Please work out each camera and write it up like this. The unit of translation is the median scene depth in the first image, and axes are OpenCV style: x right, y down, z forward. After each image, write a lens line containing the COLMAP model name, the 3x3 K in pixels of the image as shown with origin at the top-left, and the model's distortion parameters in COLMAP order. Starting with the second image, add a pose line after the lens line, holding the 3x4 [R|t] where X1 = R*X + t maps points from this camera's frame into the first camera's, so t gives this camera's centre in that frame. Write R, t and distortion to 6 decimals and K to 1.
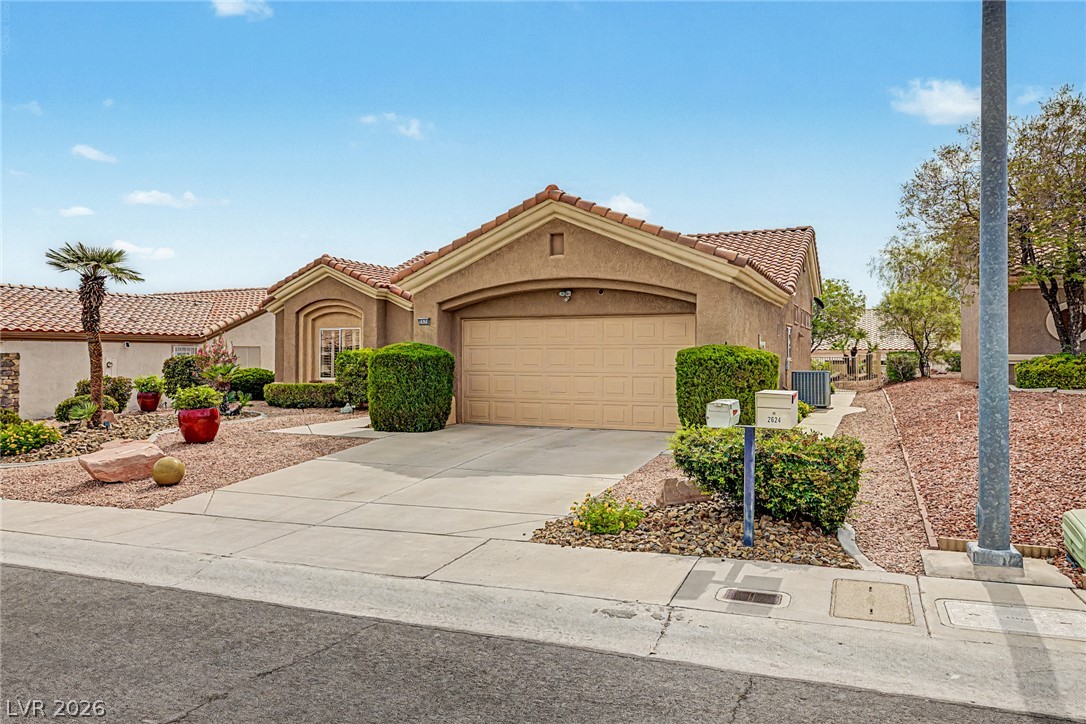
lens RADIAL K [[744.6, 0, 543.7], [0, 744.6, 362.7], [0, 0, 1]] dist [-0.002132, 0.001758]
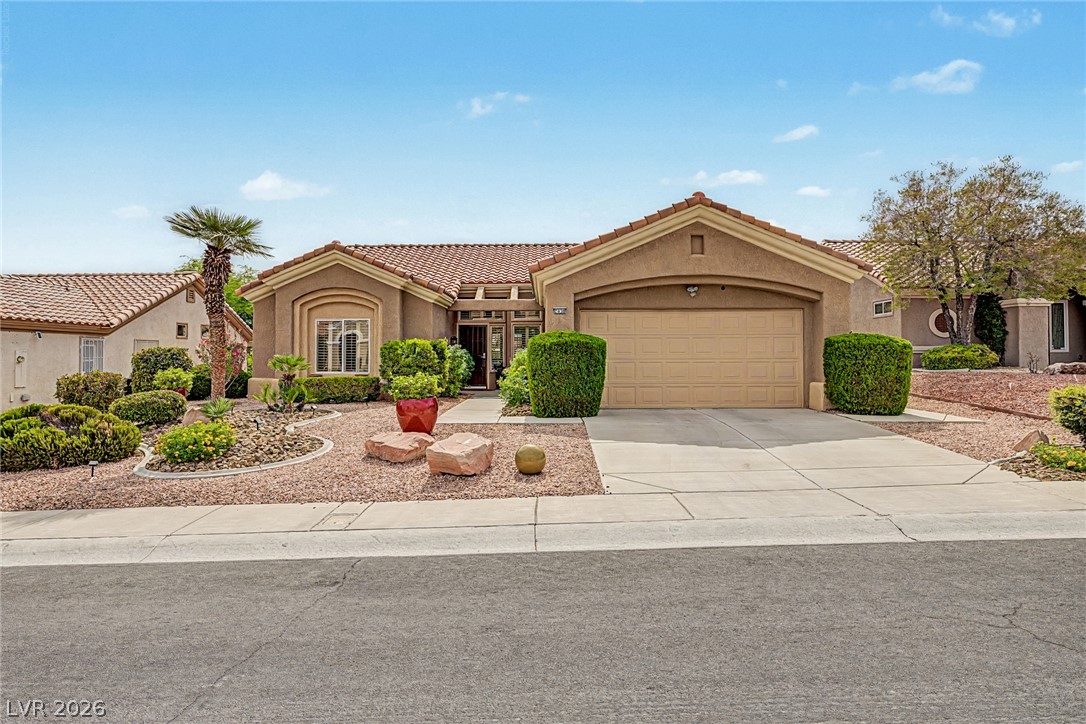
lens RADIAL K [[698.0, 0, 540.9], [0, 698.0, 352.6], [0, 0, 1]] dist [0.001523, 0.000714]
pose [[0.912148, -0.001000, 0.409860, -0.612167], [0.008024, 0.999849, -0.015418, 0.018115], [-0.409783, 0.017352, 0.912018, 0.132981]]
